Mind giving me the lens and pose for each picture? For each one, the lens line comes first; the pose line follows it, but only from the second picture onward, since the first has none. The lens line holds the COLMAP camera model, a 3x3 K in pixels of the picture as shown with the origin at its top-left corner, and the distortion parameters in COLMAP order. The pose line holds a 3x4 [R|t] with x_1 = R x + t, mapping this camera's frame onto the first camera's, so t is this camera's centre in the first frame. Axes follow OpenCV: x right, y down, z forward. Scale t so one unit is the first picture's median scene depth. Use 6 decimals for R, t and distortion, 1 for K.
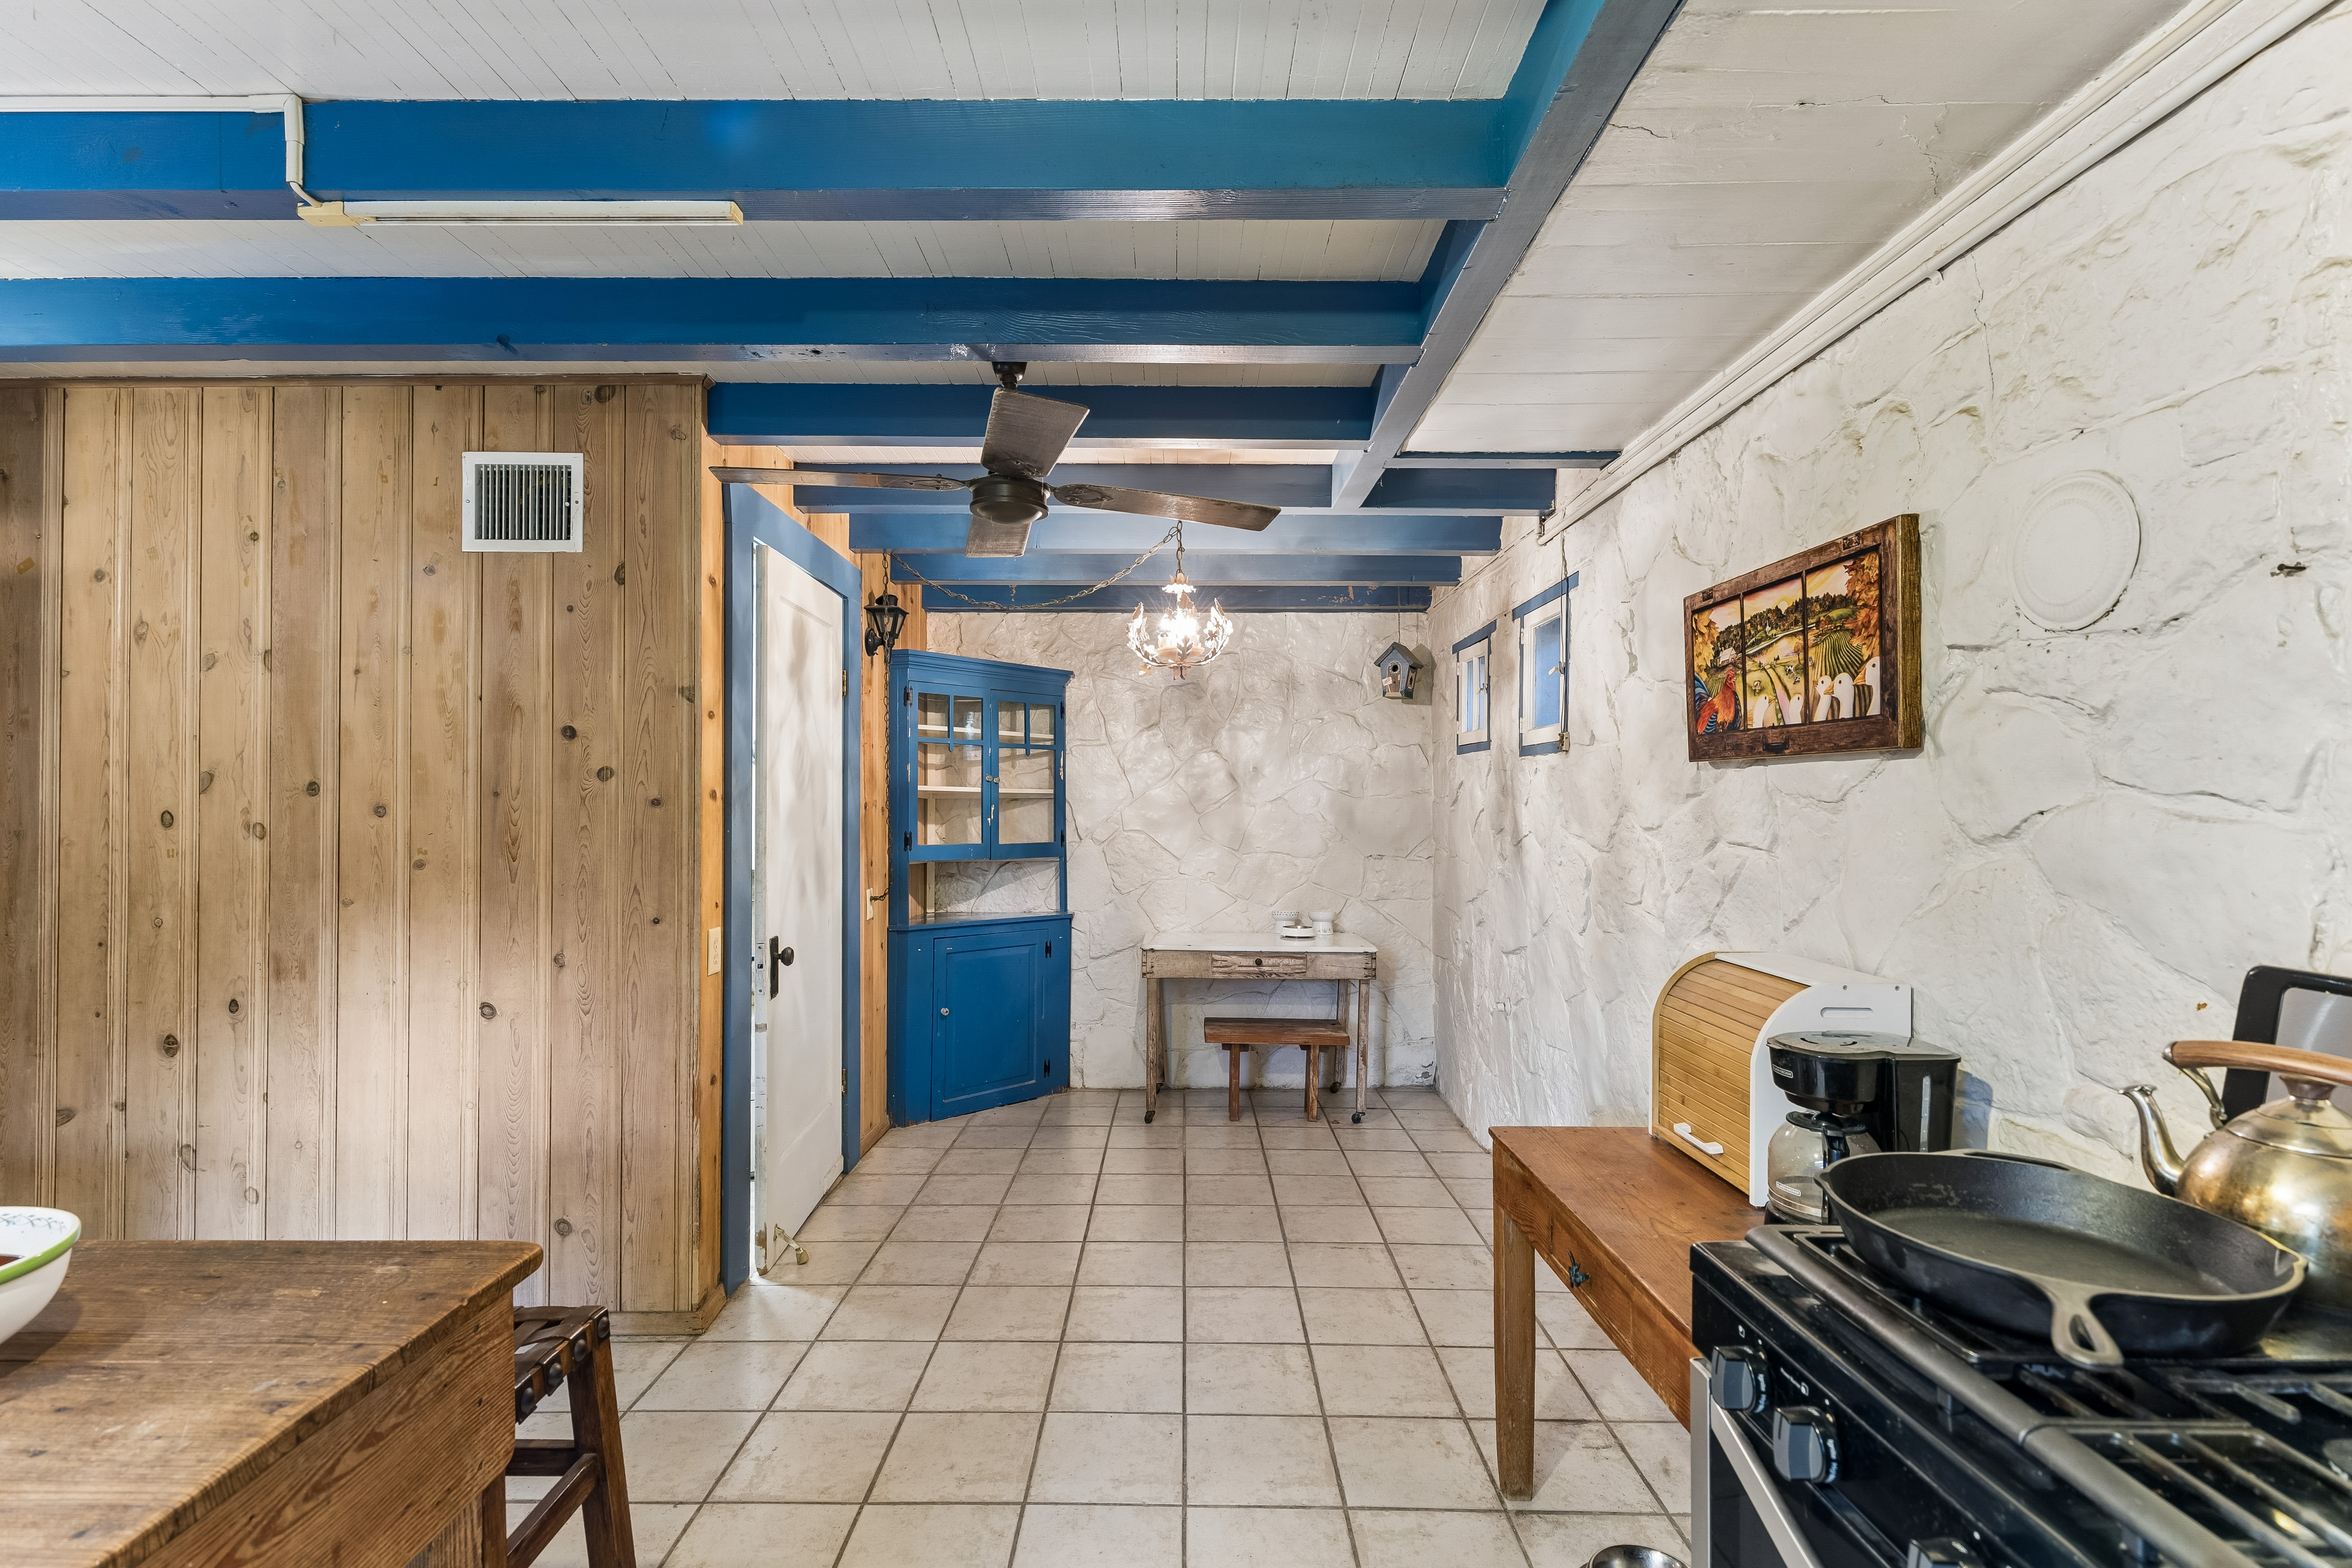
lens RADIAL K [[1068.6, 0, 1170.6], [0, 1068.6, 791.0], [0, 0, 1]] dist [0.005723, -0.001780]
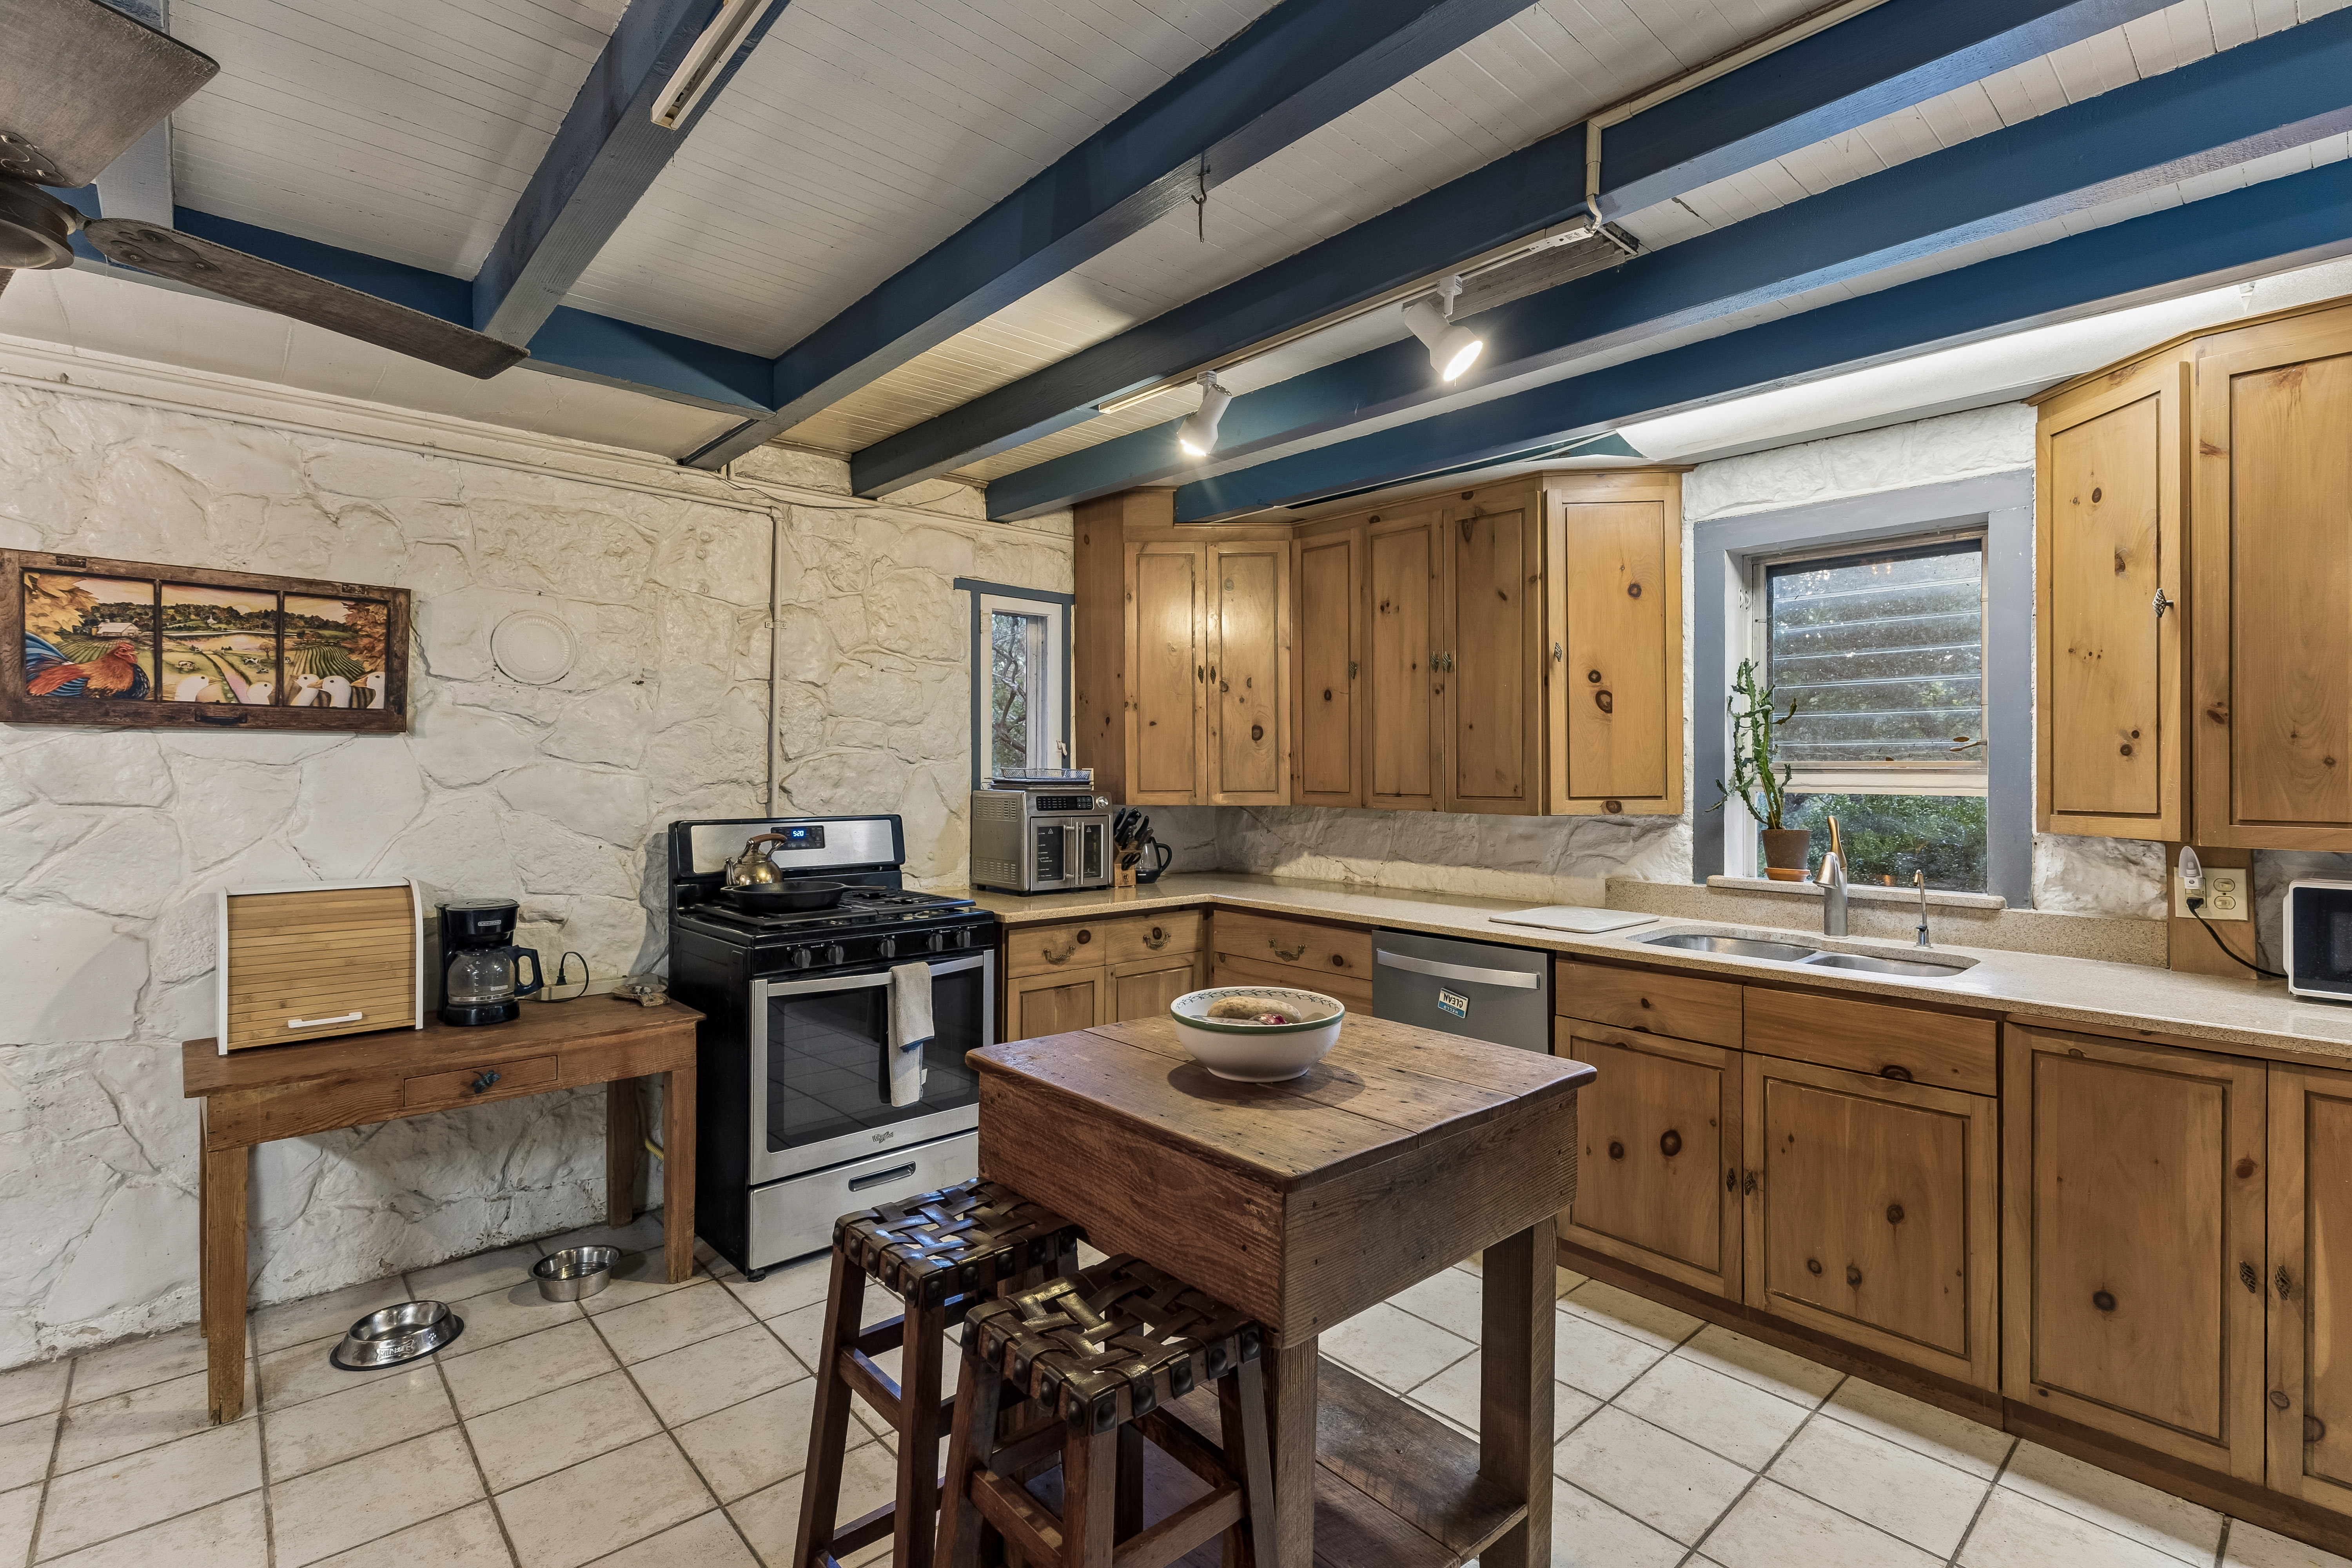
lens RADIAL K [[1068.6, 0, 1182.9], [0, 1068.6, 762.3], [0, 0, 1]] dist [0.005723, -0.001780]
pose [[-0.680501, -0.000480, 0.732747, -0.677505], [-0.012126, 0.999870, -0.010606, 0.004553], [-0.732647, -0.016103, -0.680419, 0.640867]]
